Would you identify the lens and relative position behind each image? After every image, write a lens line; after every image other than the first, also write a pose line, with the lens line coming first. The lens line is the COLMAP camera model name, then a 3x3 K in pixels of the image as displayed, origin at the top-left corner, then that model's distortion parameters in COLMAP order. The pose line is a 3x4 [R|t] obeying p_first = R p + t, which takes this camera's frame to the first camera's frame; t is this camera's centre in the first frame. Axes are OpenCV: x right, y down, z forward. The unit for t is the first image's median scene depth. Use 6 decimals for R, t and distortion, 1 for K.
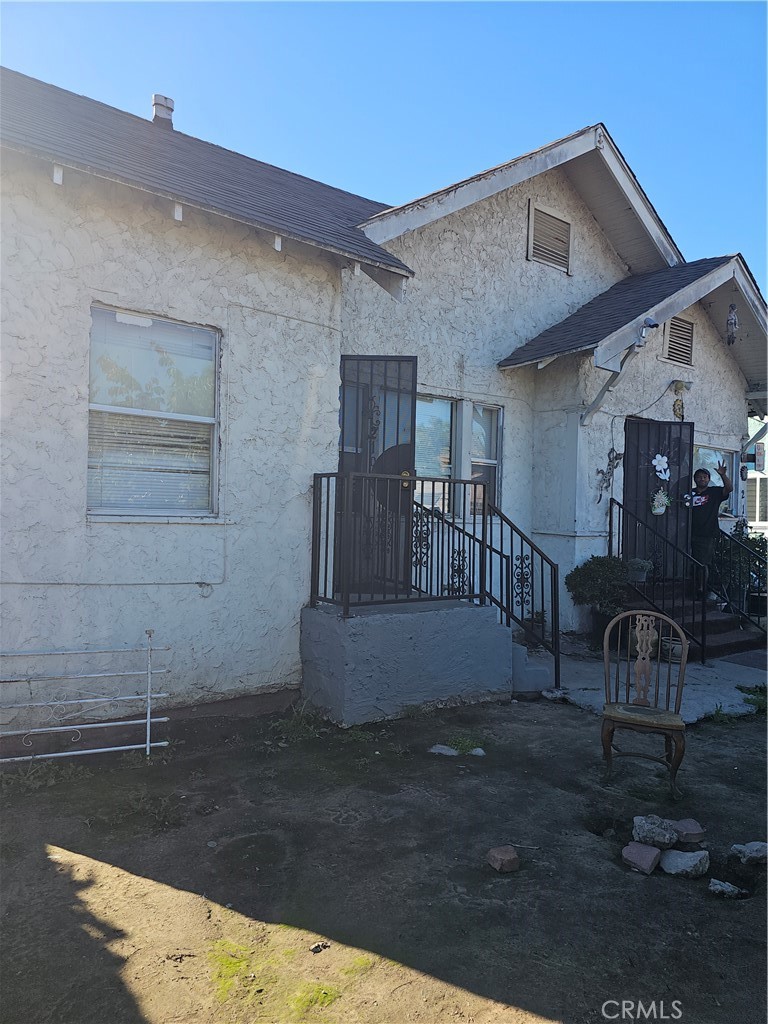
lens RADIAL K [[674.4, 0, 382.9], [0, 674.4, 512.3], [0, 0, 1]] dist [0.064593, -0.059325]
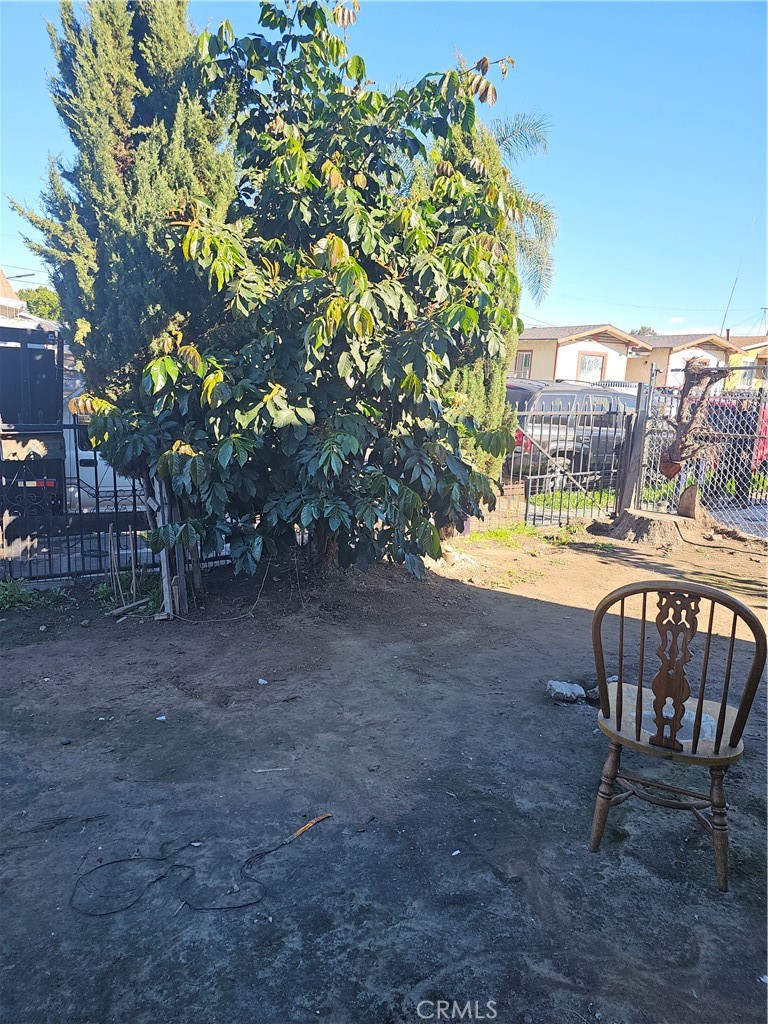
lens RADIAL K [[674.4, 0, 375.1], [0, 674.4, 509.0], [0, 0, 1]] dist [0.064593, -0.059325]
pose [[-0.990466, -0.091858, 0.102660, 0.482331], [-0.069385, 0.976450, 0.204282, 0.018232], [-0.119007, 0.195211, -0.973514, 1.286737]]
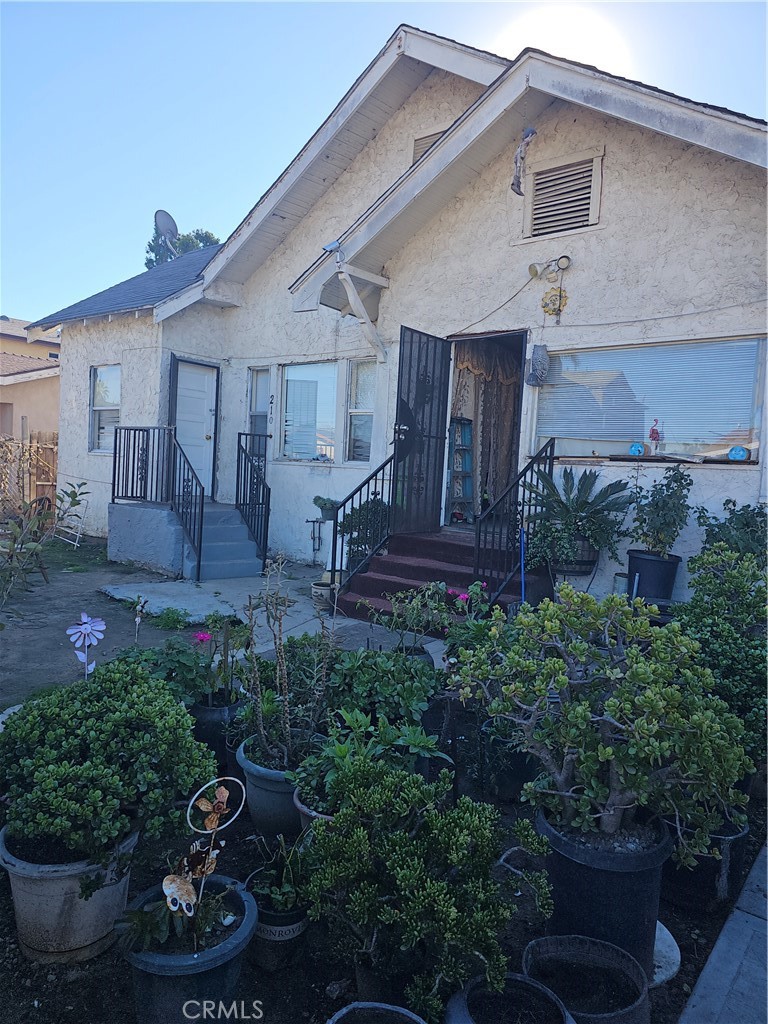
lens RADIAL K [[674.4, 0, 362.2], [0, 674.4, 515.7], [0, 0, 1]] dist [0.064593, -0.059325]
pose [[0.230703, 0.042138, -0.972111, 1.917931], [-0.051903, 0.998172, 0.030950, 0.091045], [0.971639, 0.043315, 0.232468, 1.205946]]
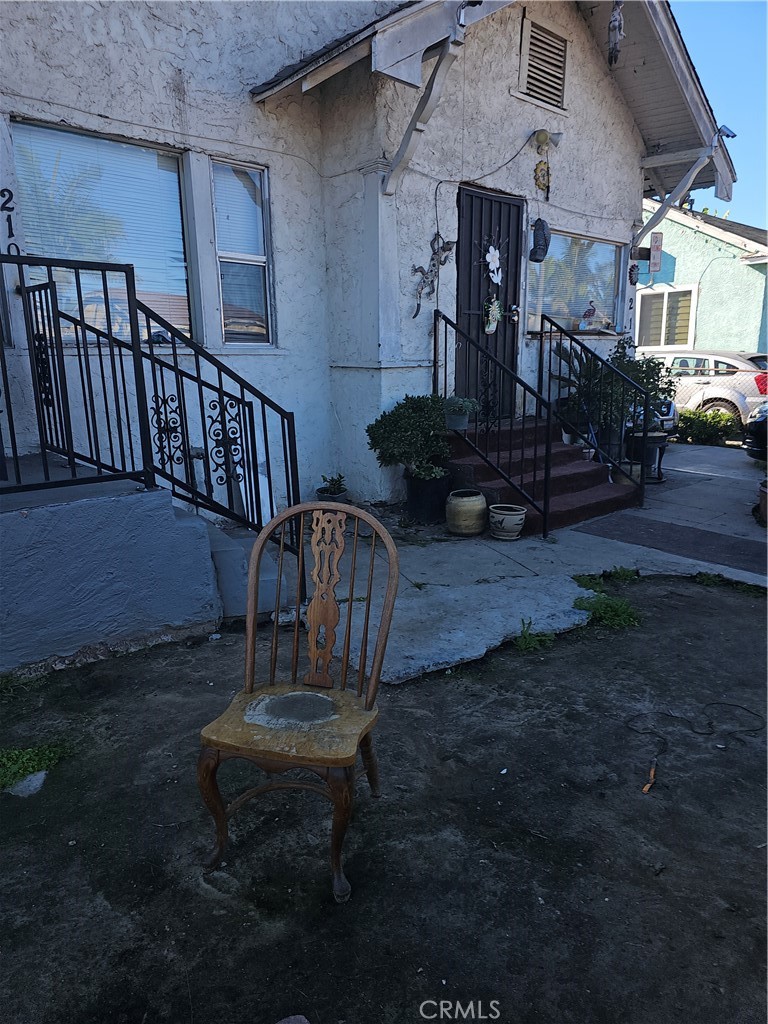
lens RADIAL K [[674.4, 0, 370.2], [0, 674.4, 512.4], [0, 0, 1]] dist [0.064593, -0.059325]
pose [[0.995654, -0.060022, 0.071211, 0.336987], [0.042877, 0.974188, 0.221630, 0.039593], [-0.082676, -0.217613, 0.972527, 0.461115]]
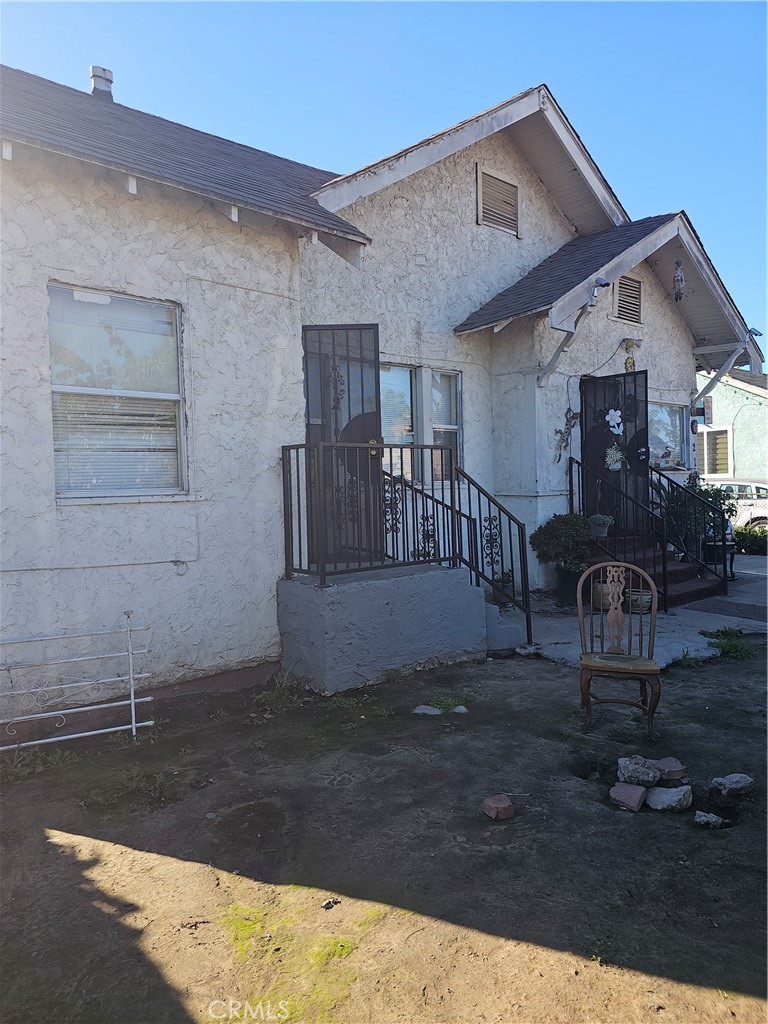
lens RADIAL K [[674.4, 0, 370.9], [0, 674.4, 499.0], [0, 0, 1]] dist [0.064593, -0.059325]
pose [[0.997380, -0.053775, 0.048388, -0.024650], [0.052744, 0.998358, 0.022331, 0.005759], [-0.049509, -0.019720, 0.998579, -0.006122]]
